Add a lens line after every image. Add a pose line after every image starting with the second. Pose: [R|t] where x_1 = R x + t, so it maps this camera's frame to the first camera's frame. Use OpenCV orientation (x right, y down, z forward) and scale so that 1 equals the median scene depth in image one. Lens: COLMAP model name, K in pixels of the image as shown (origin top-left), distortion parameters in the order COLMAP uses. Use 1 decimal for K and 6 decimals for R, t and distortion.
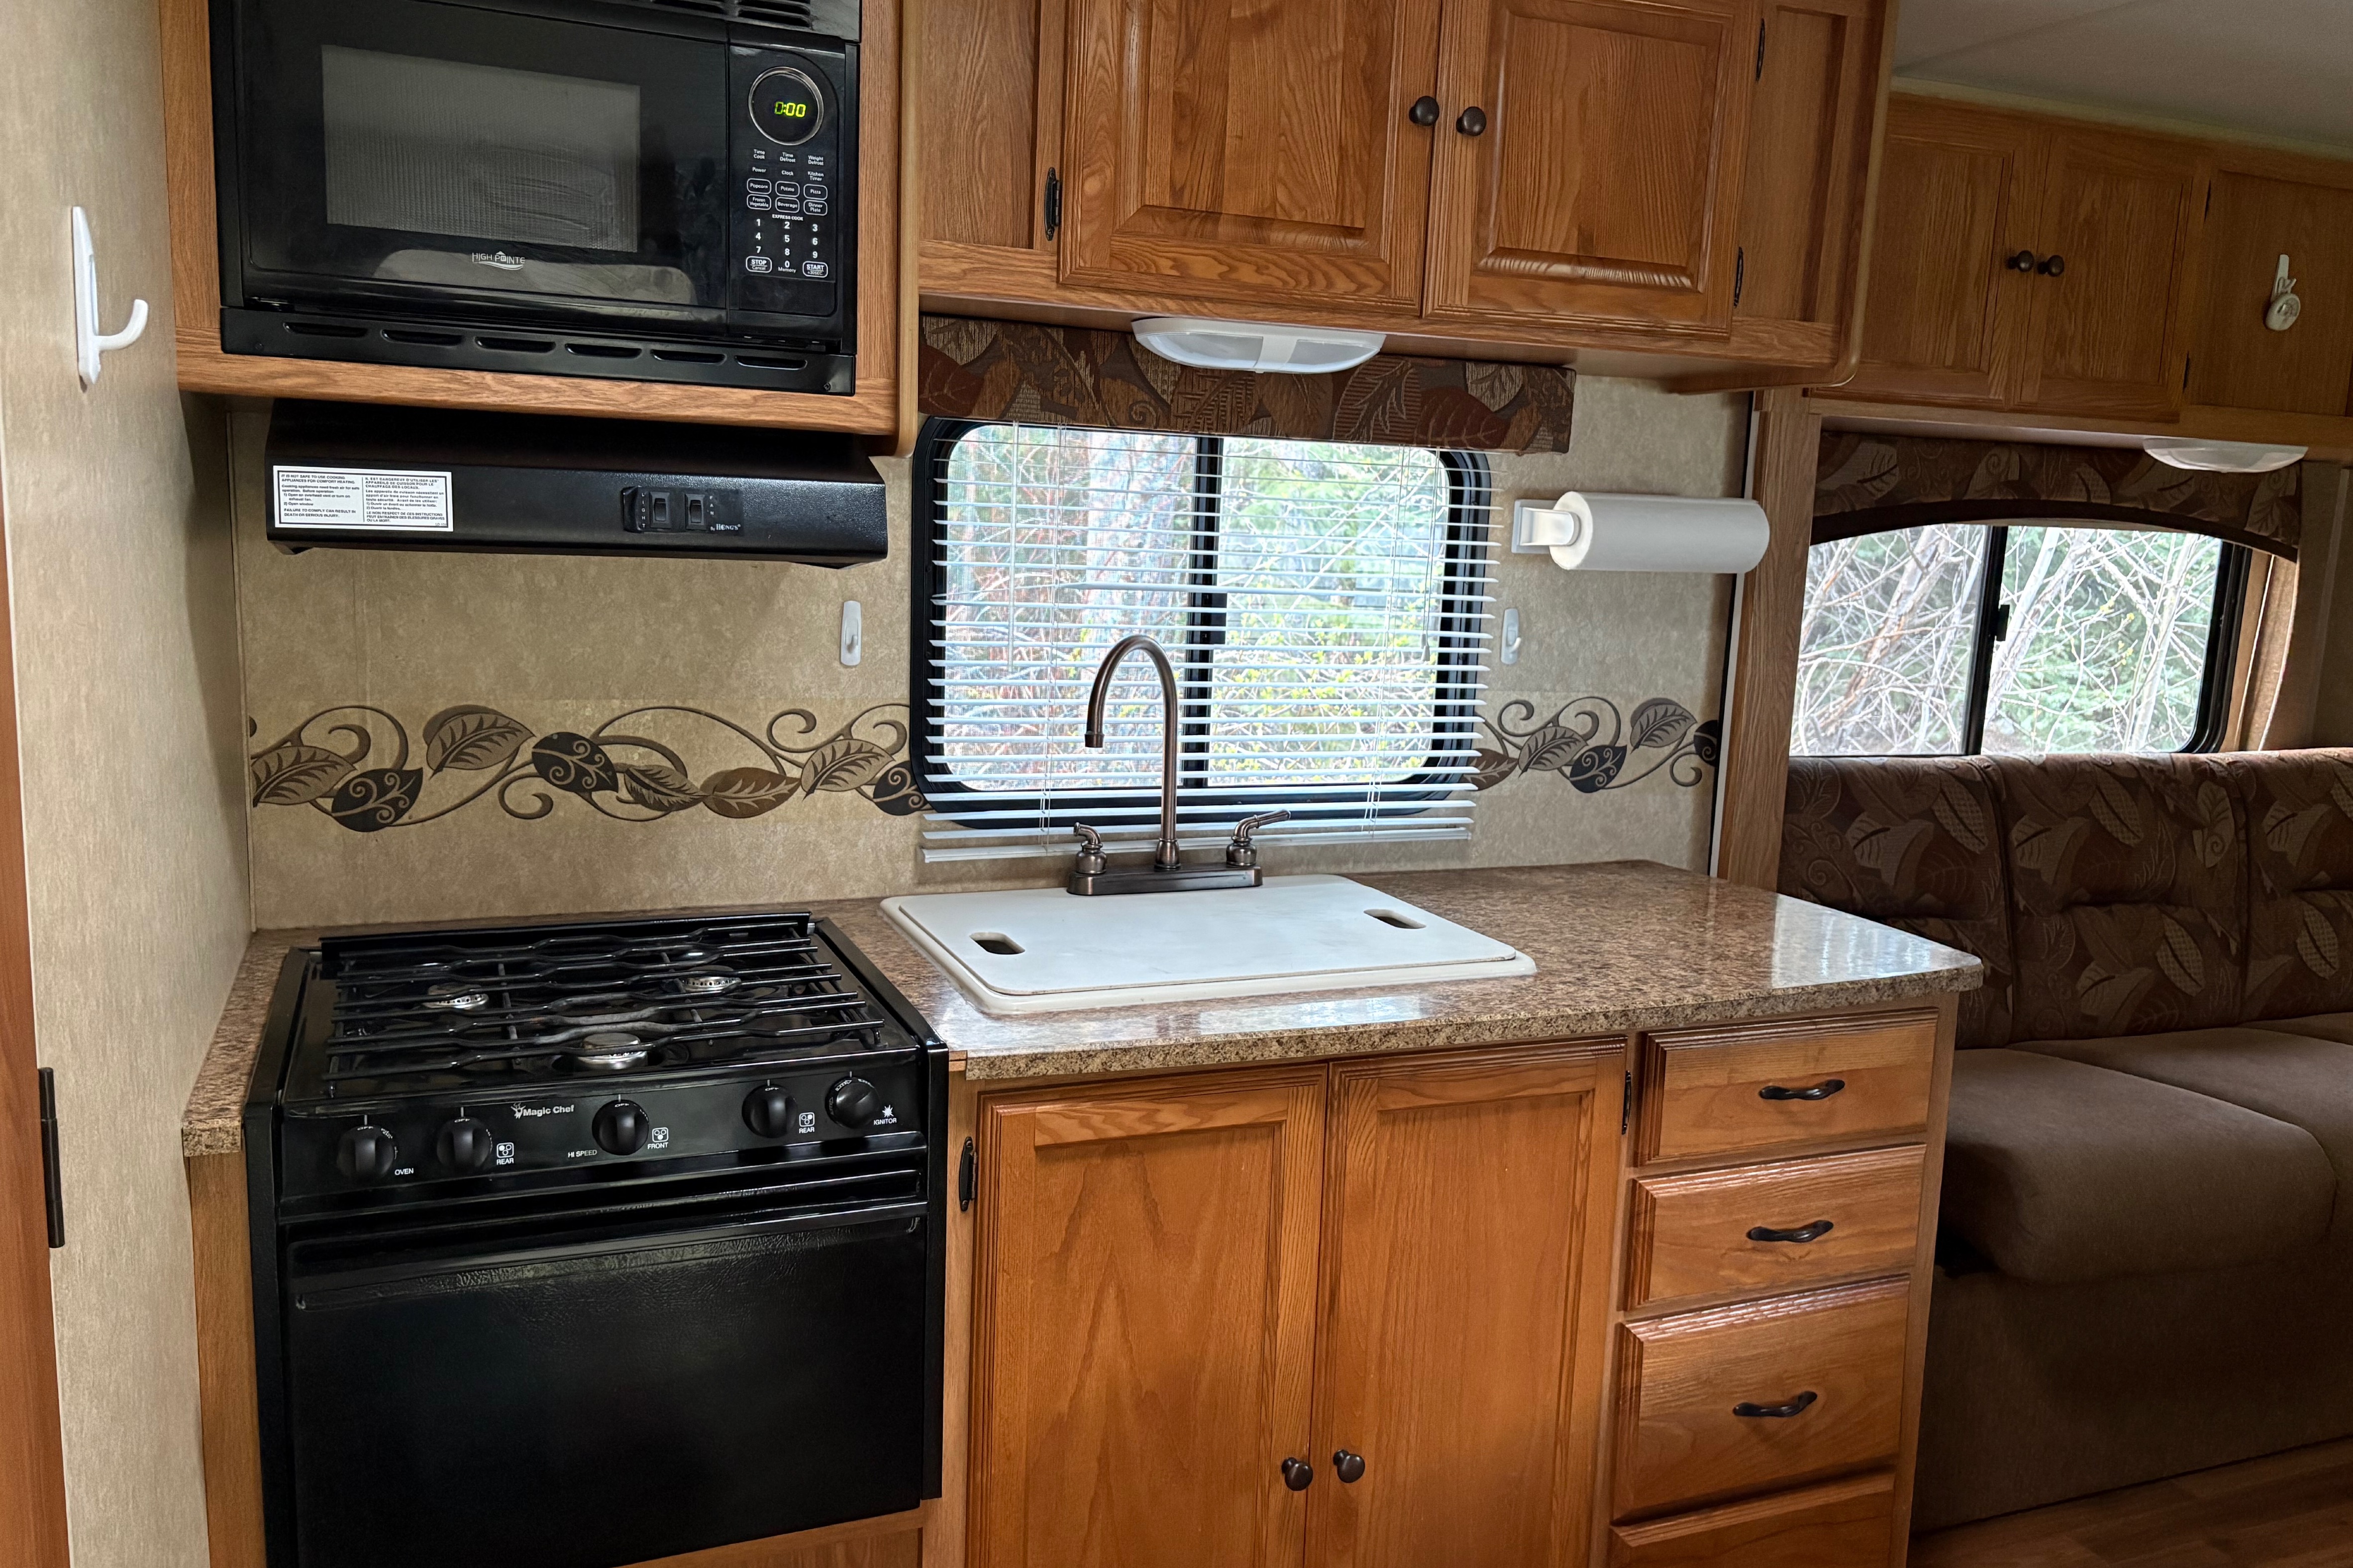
lens RADIAL K [[1810.6, 0, 1176.5], [0, 1810.6, 784.0], [0, 0, 1]] dist [0.010630, 0.004310]
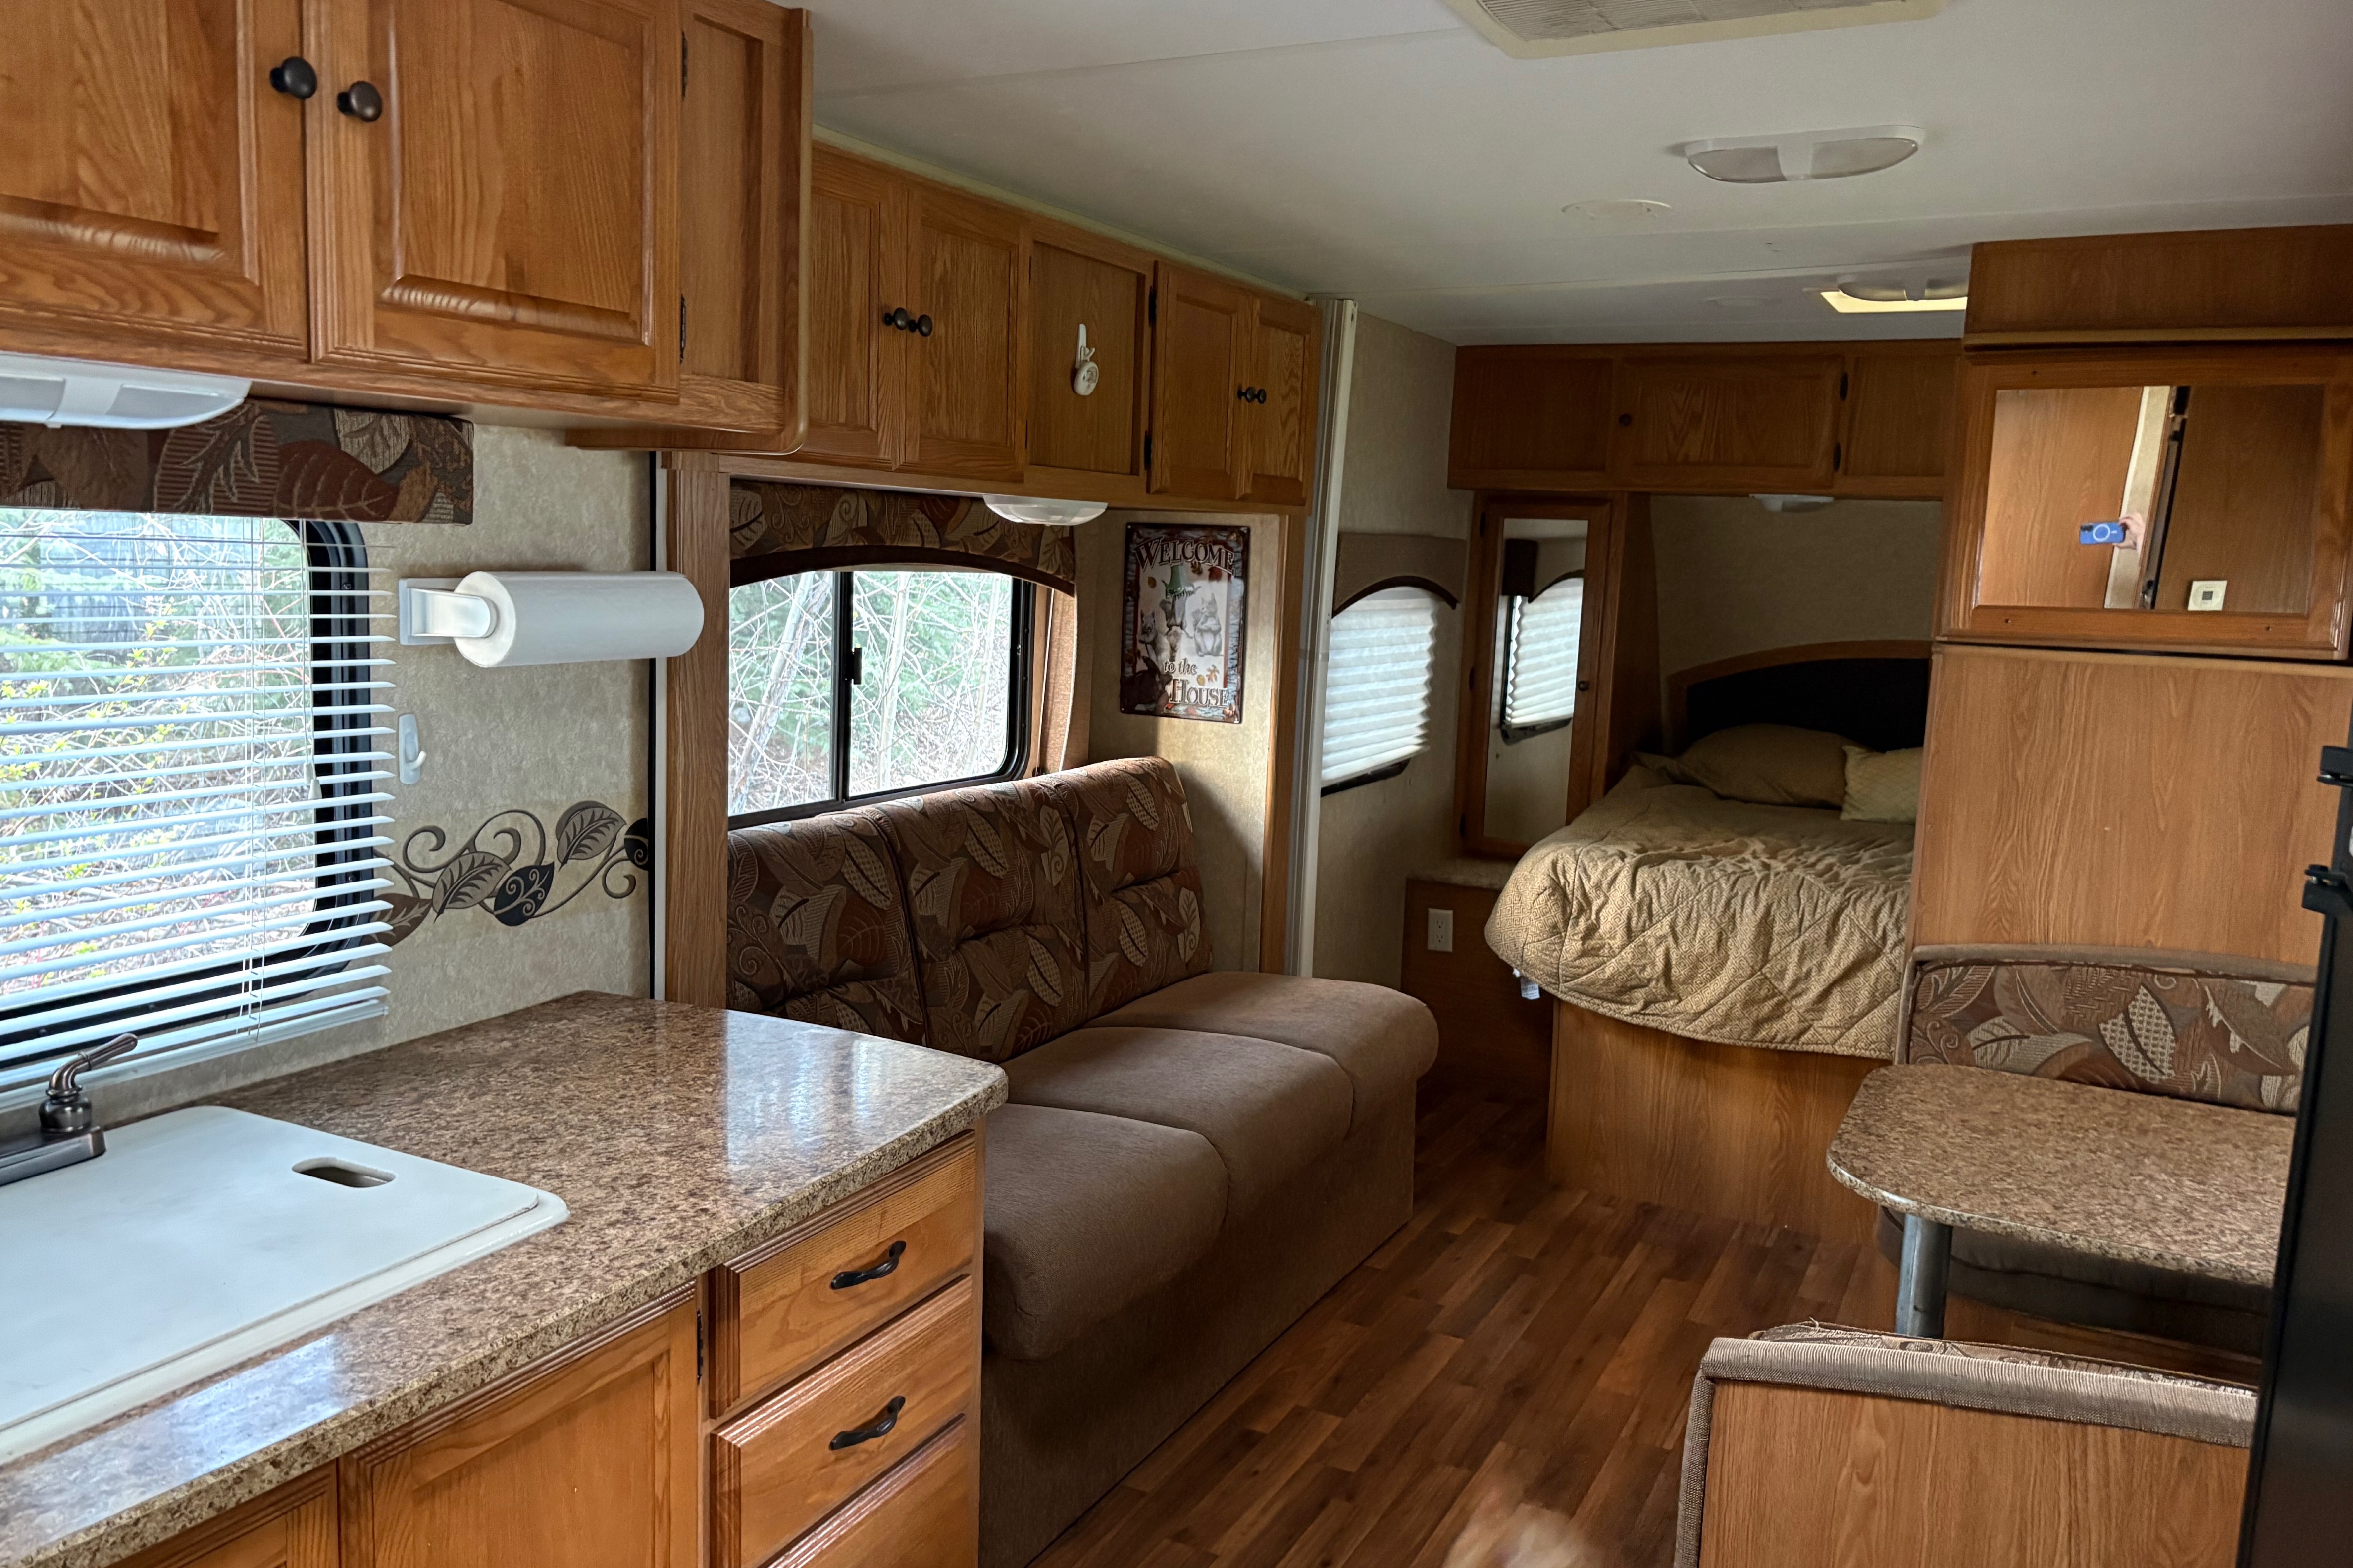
lens RADIAL K [[1766.0, 0, 1176.5], [0, 1766.0, 784.0], [0, 0, 1]] dist [0.031758, -0.036499]
pose [[0.762474, -0.095608, 0.639916, -0.061696], [0.085013, 0.995252, 0.047402, -0.079416], [-0.641410, 0.018258, 0.766981, 0.198620]]
